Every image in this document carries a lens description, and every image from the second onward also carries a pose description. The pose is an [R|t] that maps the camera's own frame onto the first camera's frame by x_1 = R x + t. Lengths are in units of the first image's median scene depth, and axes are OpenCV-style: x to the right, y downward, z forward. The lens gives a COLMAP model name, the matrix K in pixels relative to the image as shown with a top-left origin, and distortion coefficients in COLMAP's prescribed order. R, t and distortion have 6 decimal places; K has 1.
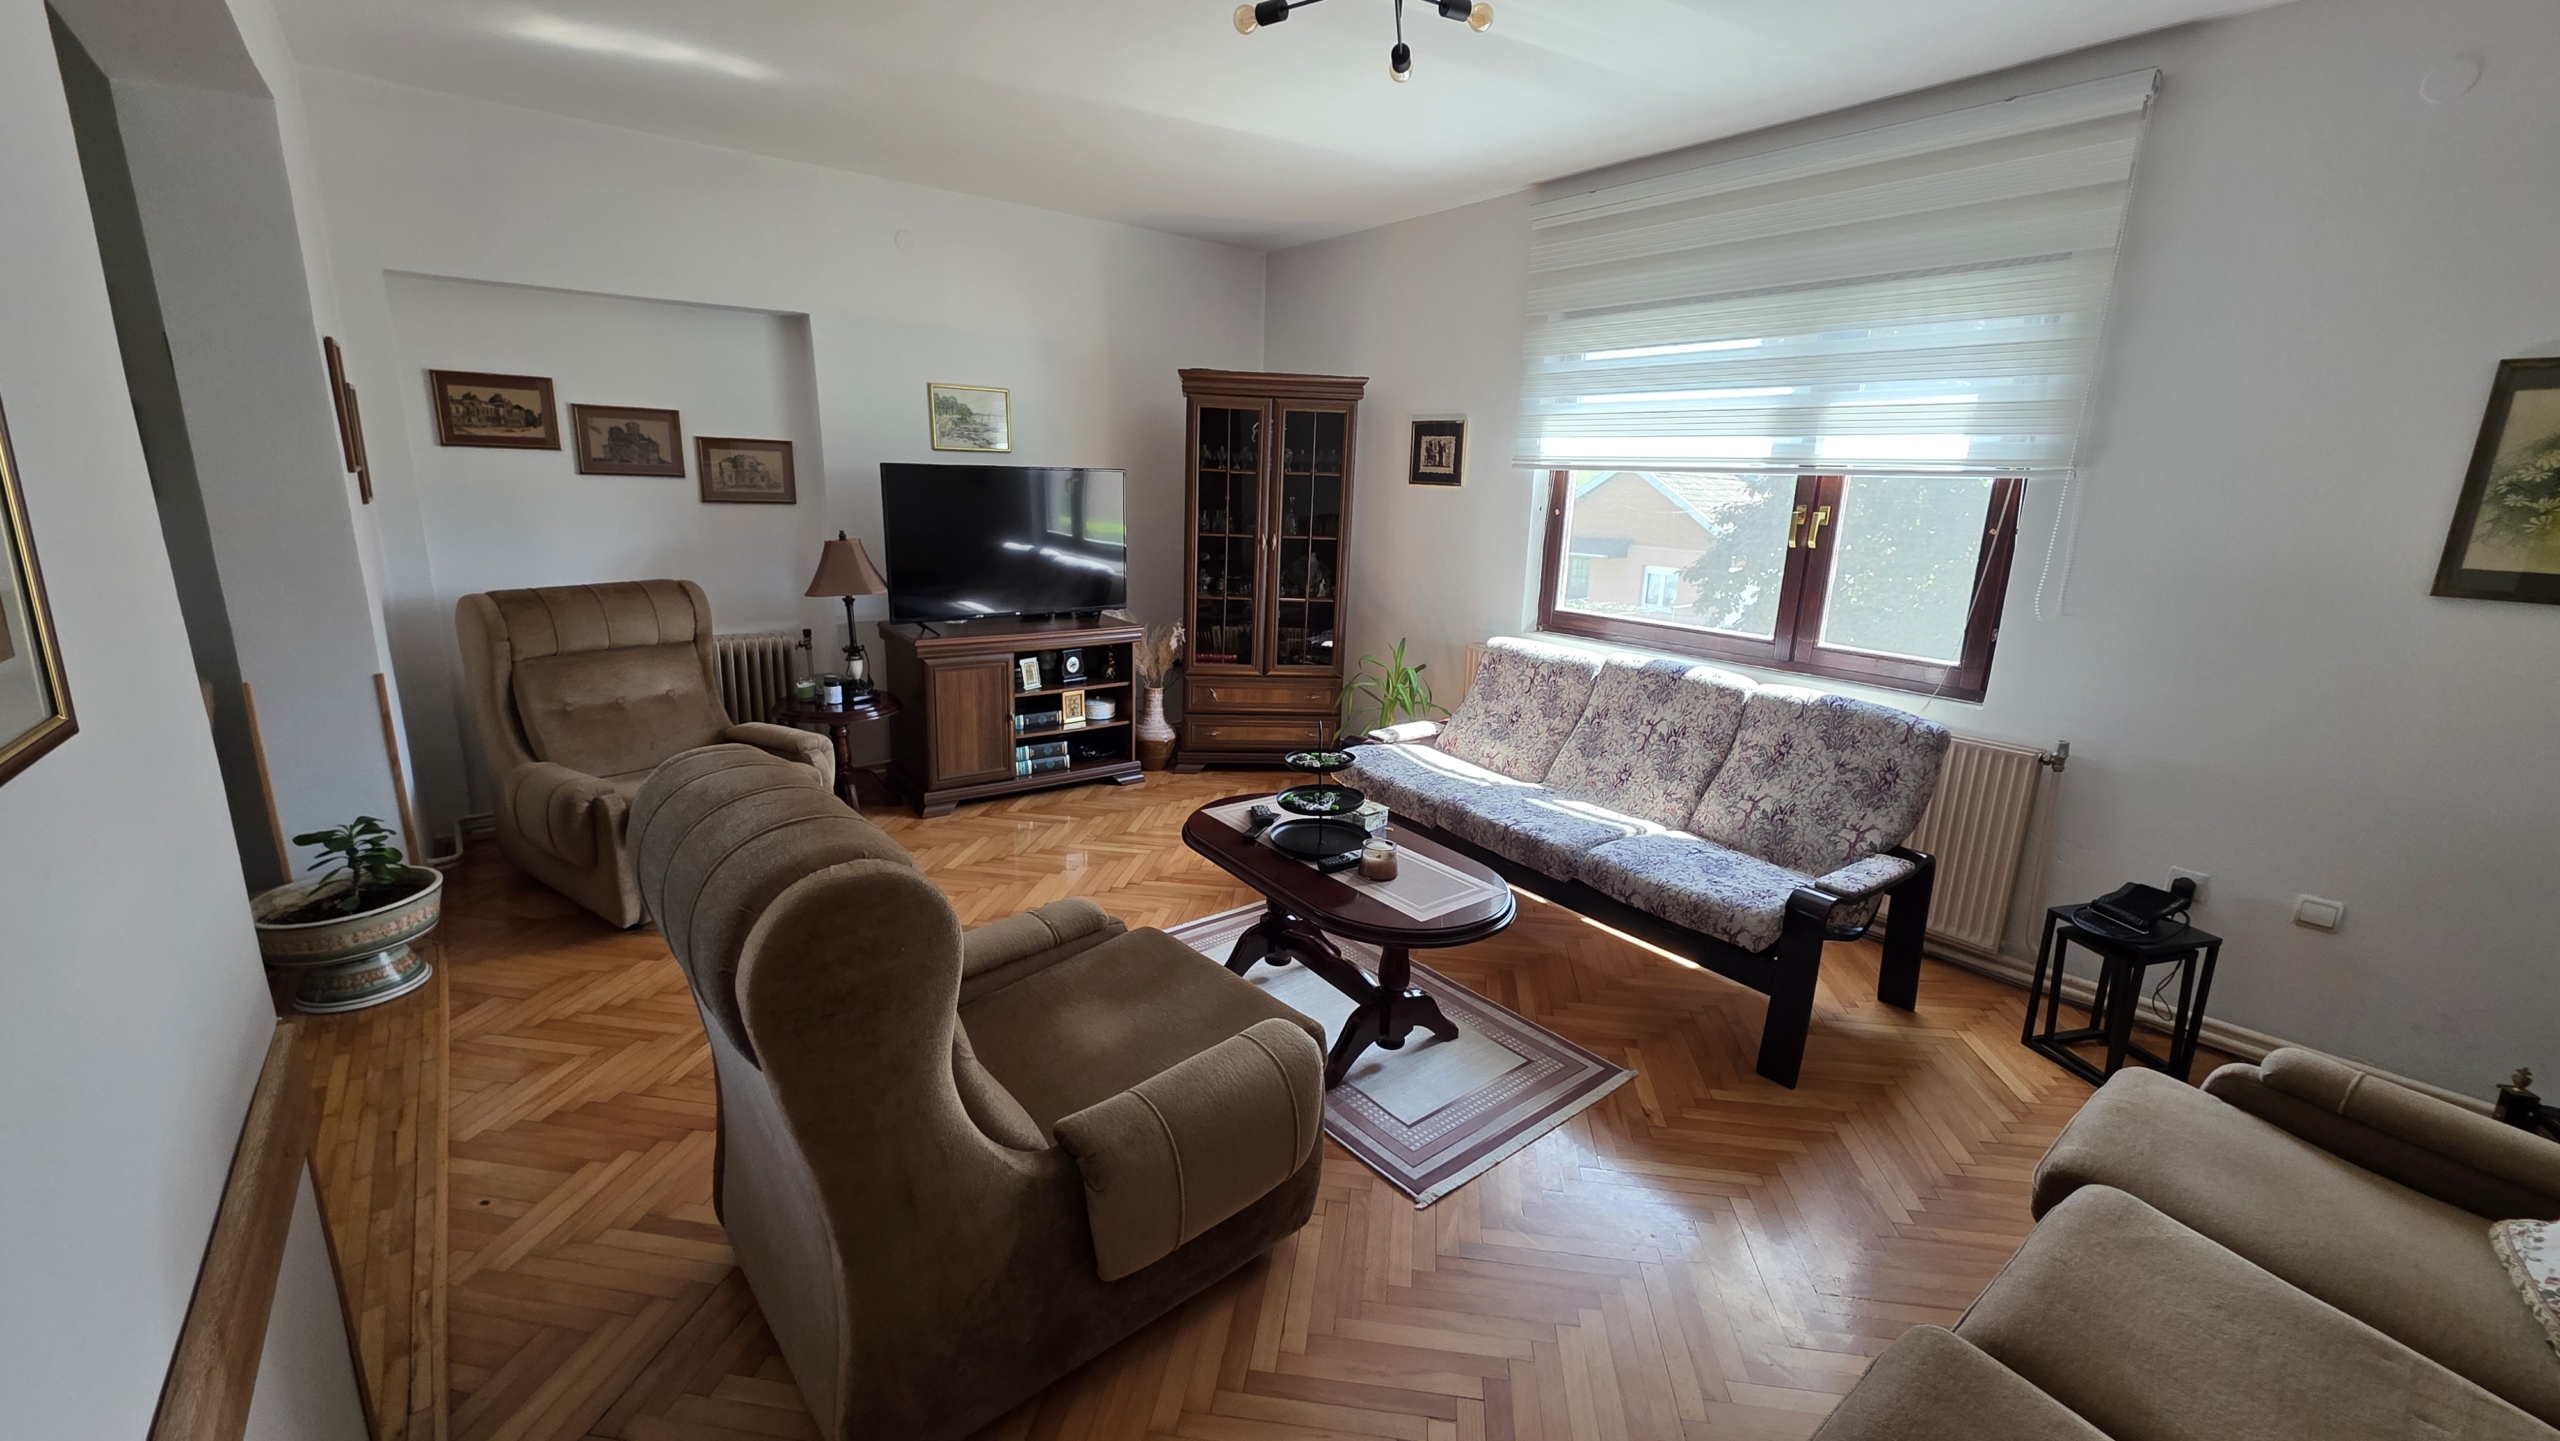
lens RADIAL K [[1022.3, 0, 1280.0], [0, 1022.3, 720.5], [0, 0, 1]] dist [-0.001691, -0.000355]
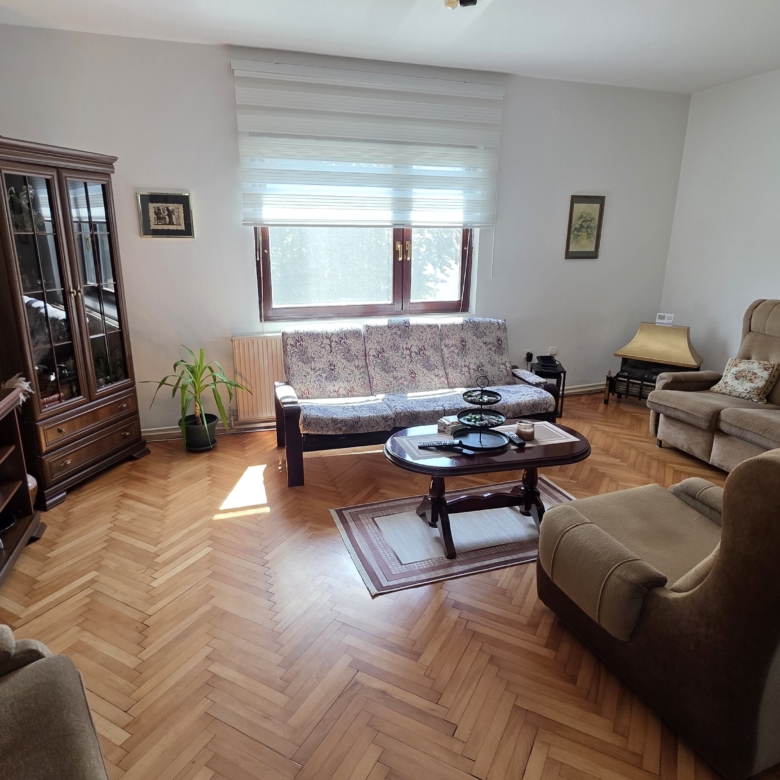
lens RADIAL K [[530.0, 0, 389.0], [0, 530.0, 378.7], [0, 0, 1]] dist [0.003009, -0.007087]
pose [[0.347214, -0.270206, 0.898015, -0.637418], [0.225171, 0.953599, 0.199869, -0.162107], [-0.910352, 0.132810, 0.391945, 0.605327]]
